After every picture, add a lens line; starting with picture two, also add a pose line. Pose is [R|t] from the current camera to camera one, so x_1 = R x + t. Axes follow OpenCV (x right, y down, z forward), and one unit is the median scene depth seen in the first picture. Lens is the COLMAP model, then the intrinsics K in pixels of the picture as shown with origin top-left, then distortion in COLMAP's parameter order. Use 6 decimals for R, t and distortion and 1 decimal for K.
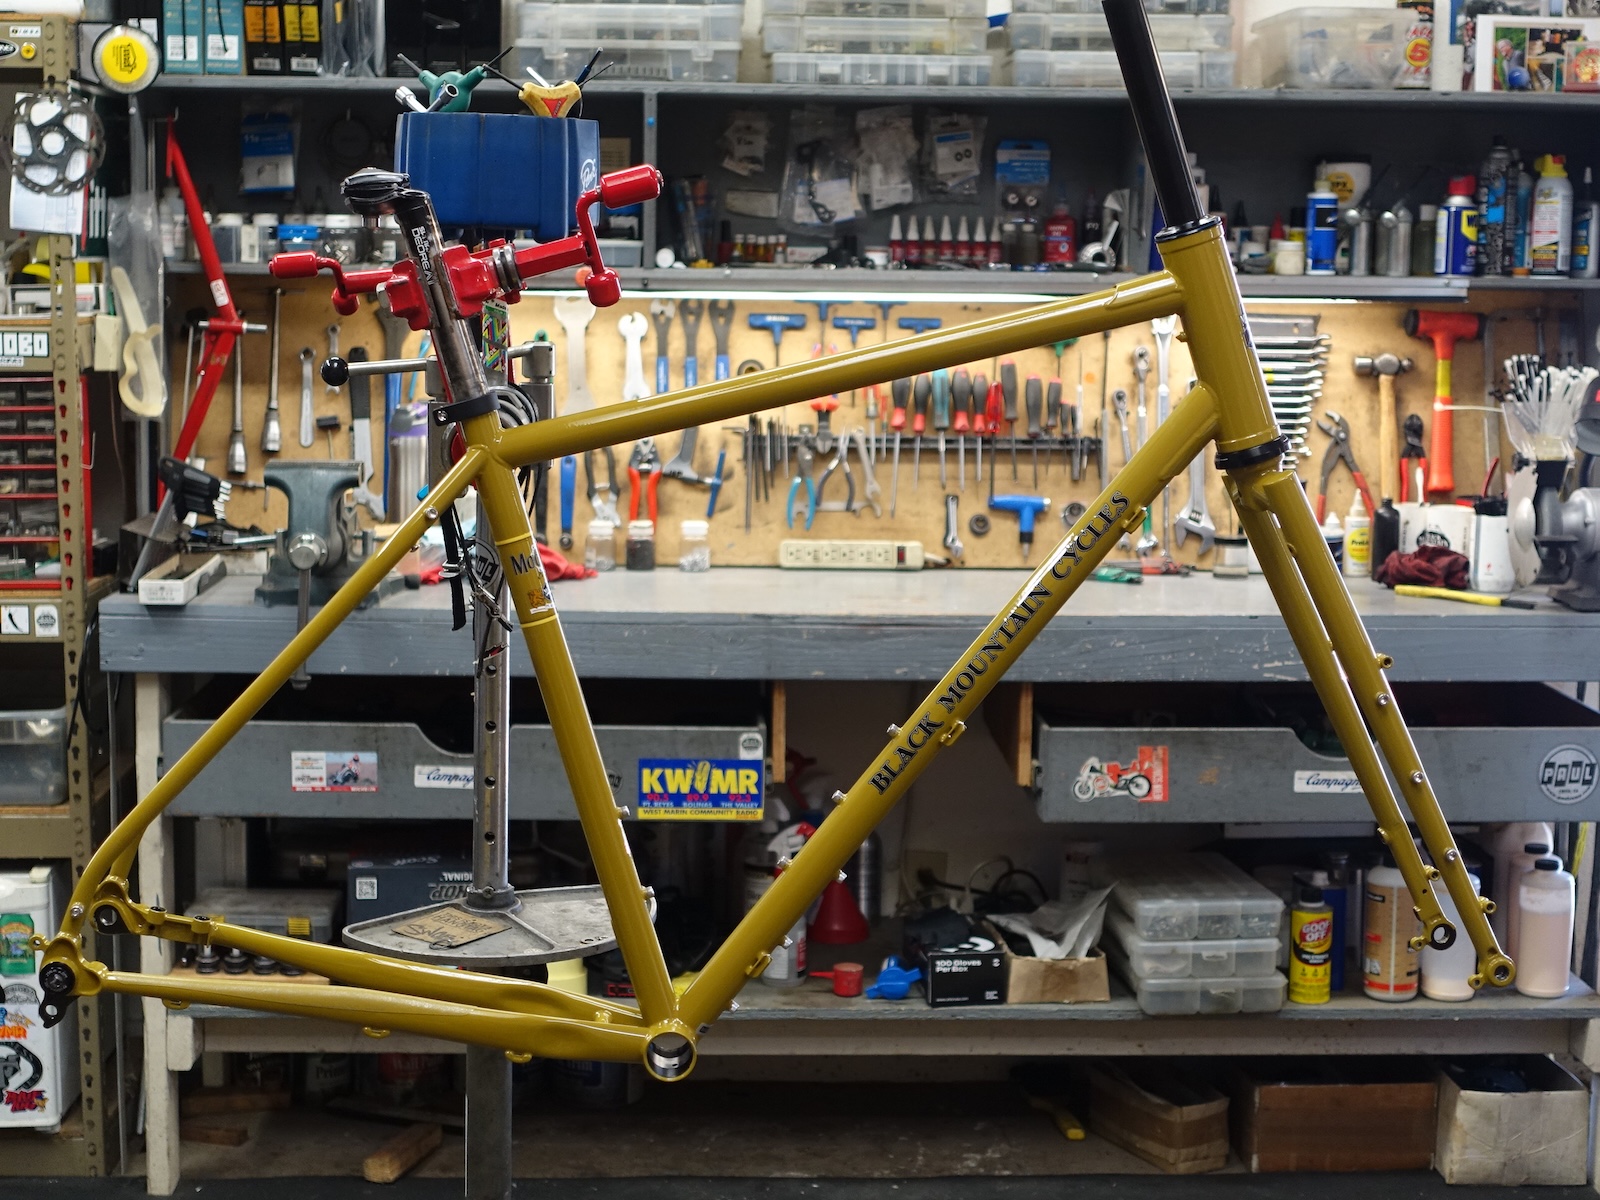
lens RADIAL K [[2438.5, 0, 800.0], [0, 2438.5, 600.0], [0, 0, 1]] dist [-0.048347, -0.040838]
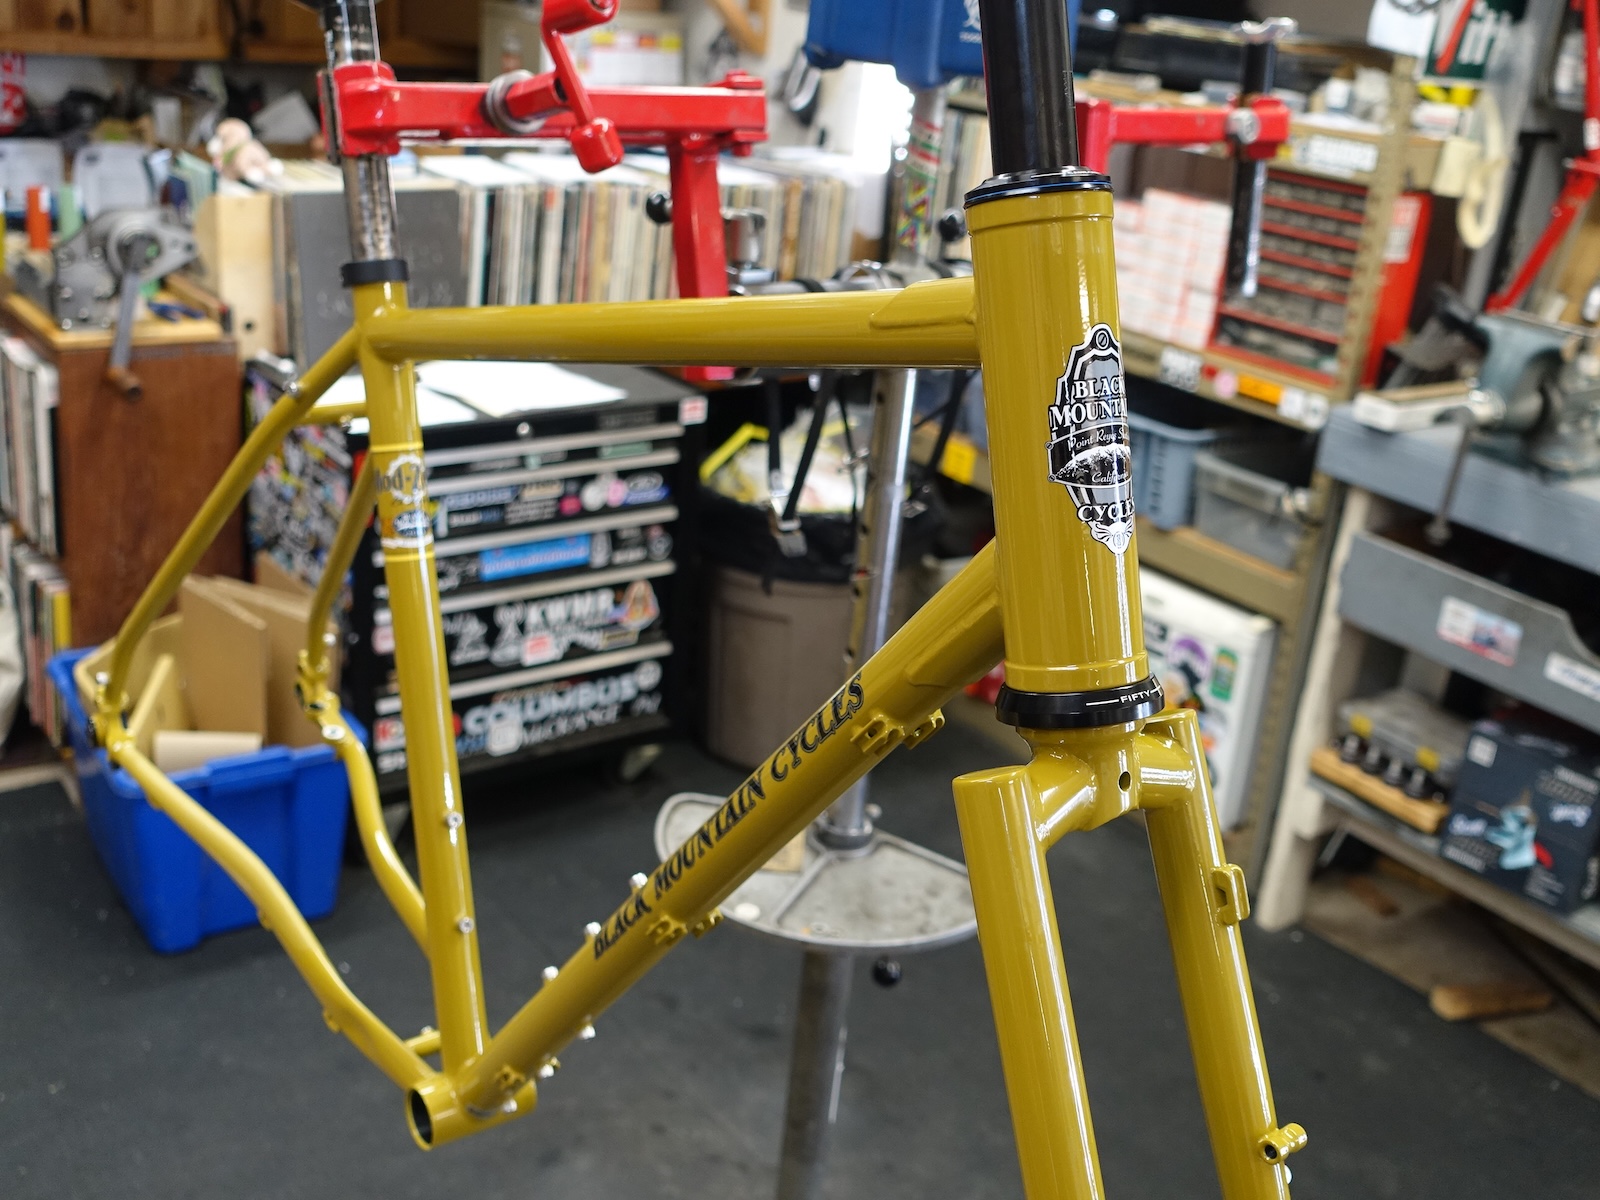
lens RADIAL K [[1730.1, 0, 800.0], [0, 1730.1, 600.0], [0, 0, 1]] dist [-0.042531, 0.029721]
pose [[0.558014, 0.335662, -0.758914, 0.183371], [-0.205922, 0.941946, 0.265206, -0.071057], [0.803876, 0.008288, 0.594739, 0.352713]]
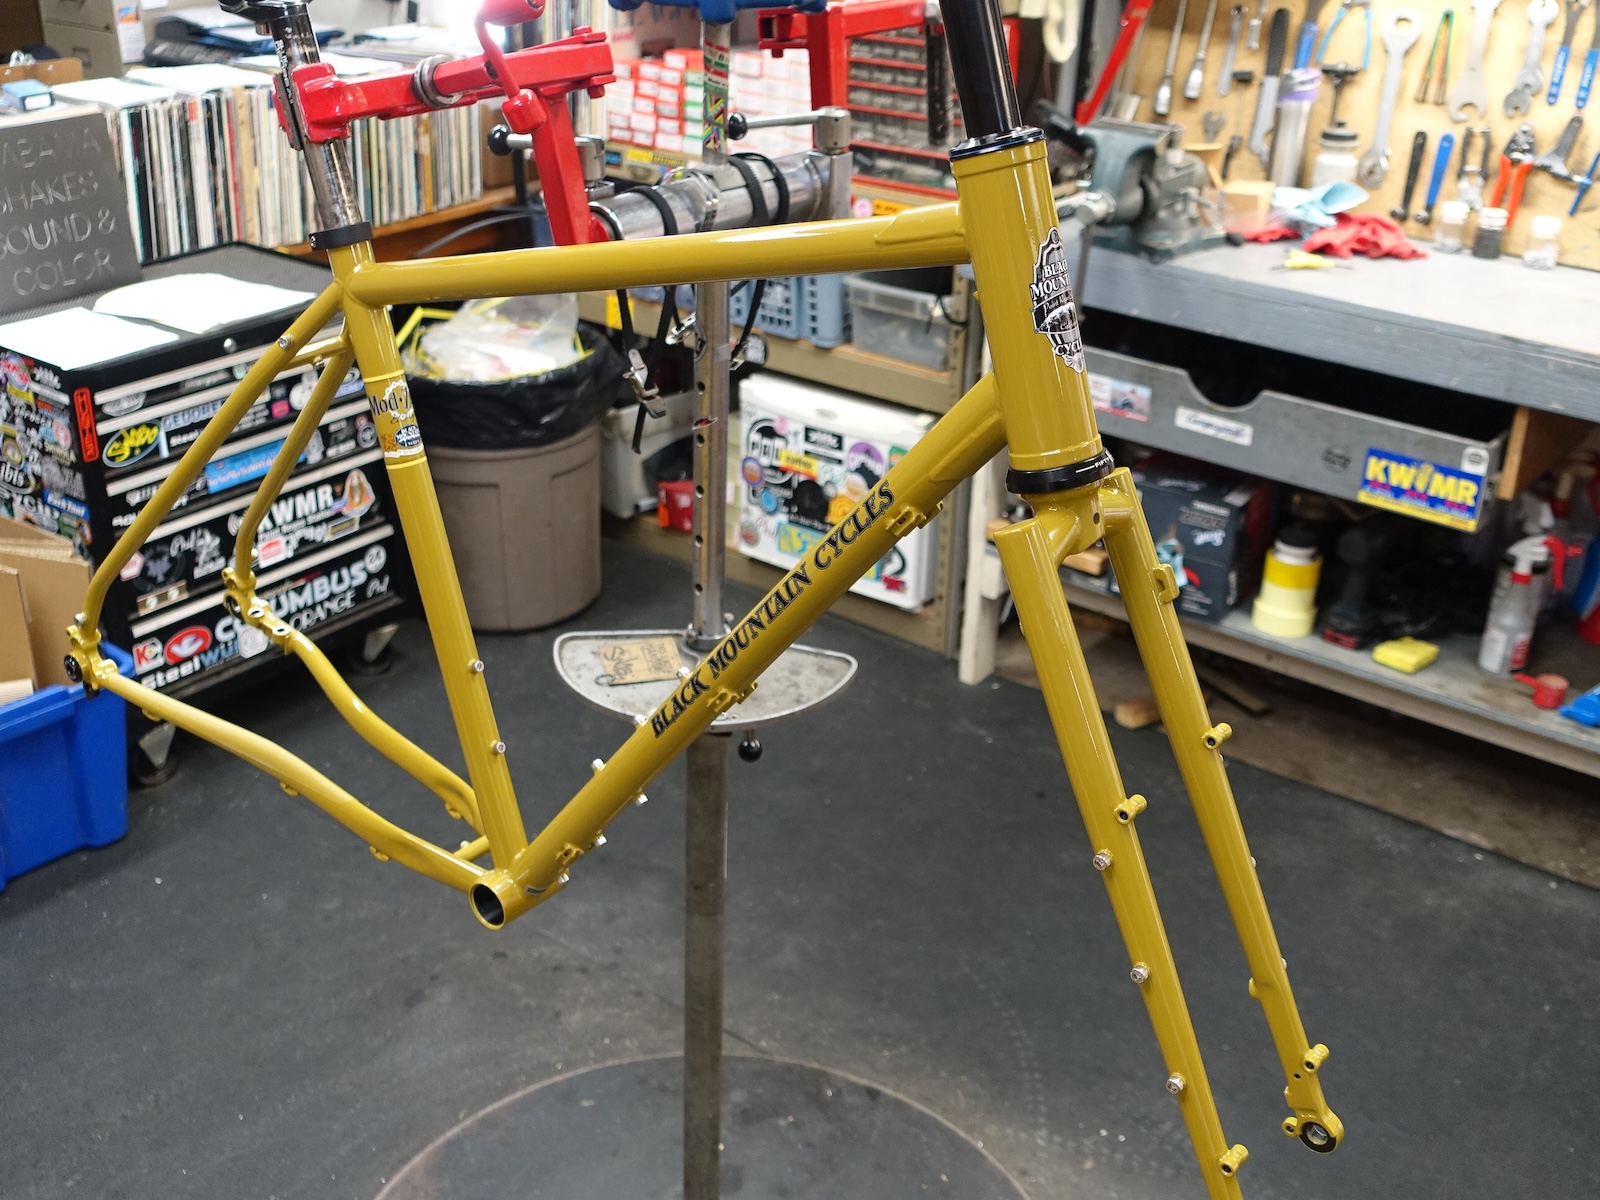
lens RADIAL K [[1730.1, 0, 800.0], [0, 1730.1, 600.0], [0, 0, 1]] dist [-0.042531, 0.029721]
pose [[0.763765, 0.284861, -0.579239, 0.198793], [-0.112421, 0.942344, 0.315196, -0.081111], [0.635630, -0.175617, 0.751754, 0.261681]]
